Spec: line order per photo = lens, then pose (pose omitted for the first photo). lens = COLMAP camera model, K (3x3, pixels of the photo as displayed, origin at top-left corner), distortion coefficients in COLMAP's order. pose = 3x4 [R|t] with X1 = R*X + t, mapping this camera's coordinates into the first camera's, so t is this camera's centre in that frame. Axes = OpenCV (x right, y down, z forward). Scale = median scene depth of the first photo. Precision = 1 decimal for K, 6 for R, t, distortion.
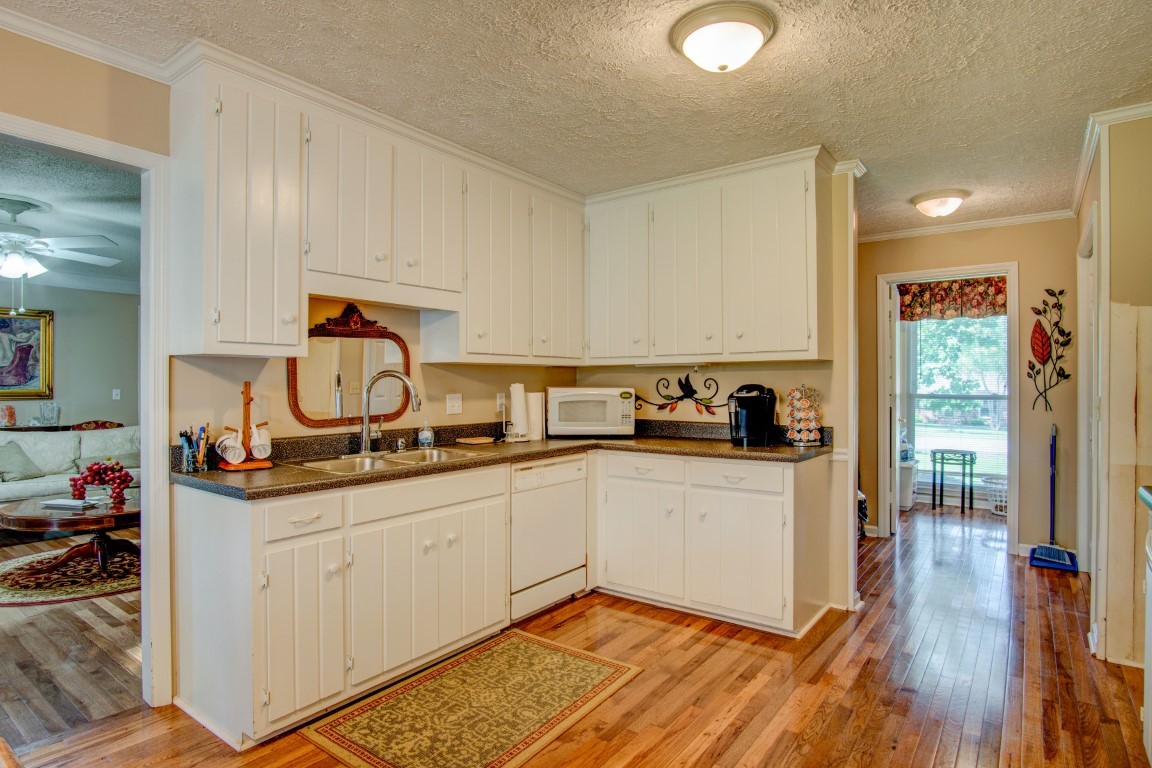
lens RADIAL K [[622.3, 0, 575.2], [0, 622.3, 381.9], [0, 0, 1]] dist [-0.027800, 0.000018]
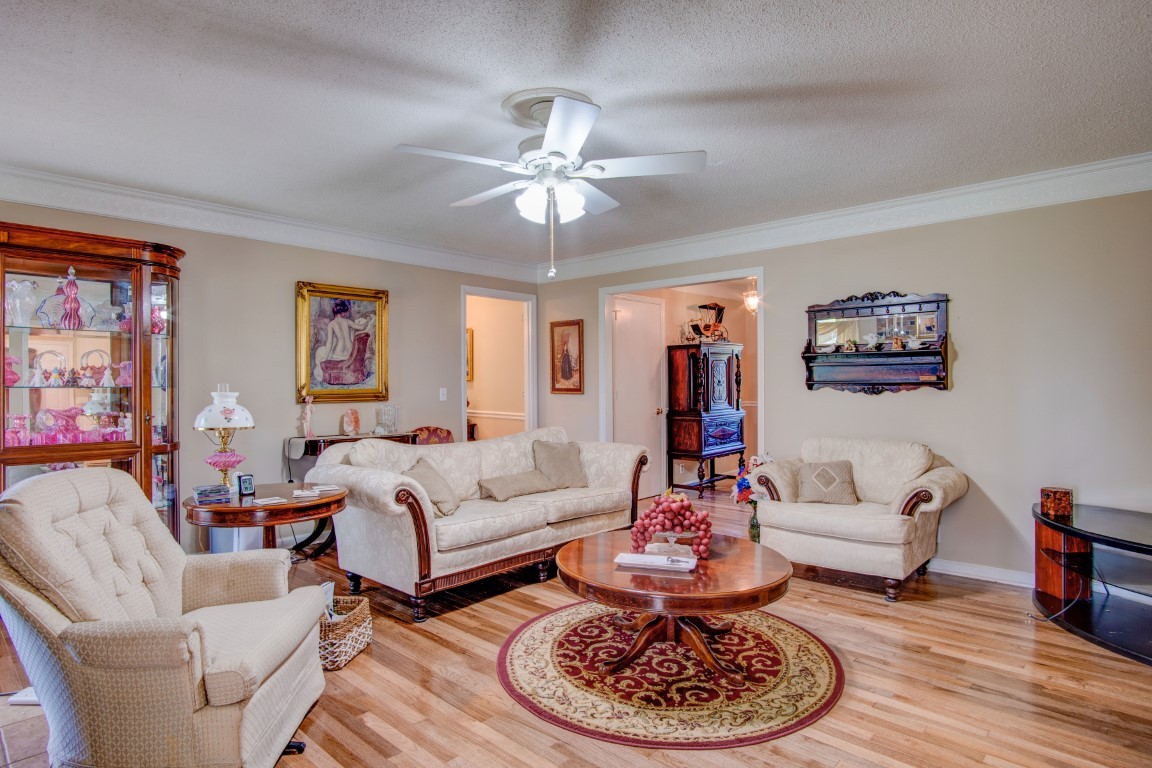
lens RADIAL K [[622.3, 0, 575.5], [0, 622.3, 382.7], [0, 0, 1]] dist [-0.027800, 0.000018]
pose [[0.996000, -0.001444, -0.089345, -0.551226], [0.002137, 0.999968, 0.007653, -0.001132], [0.089331, -0.007813, 0.995971, 0.208054]]
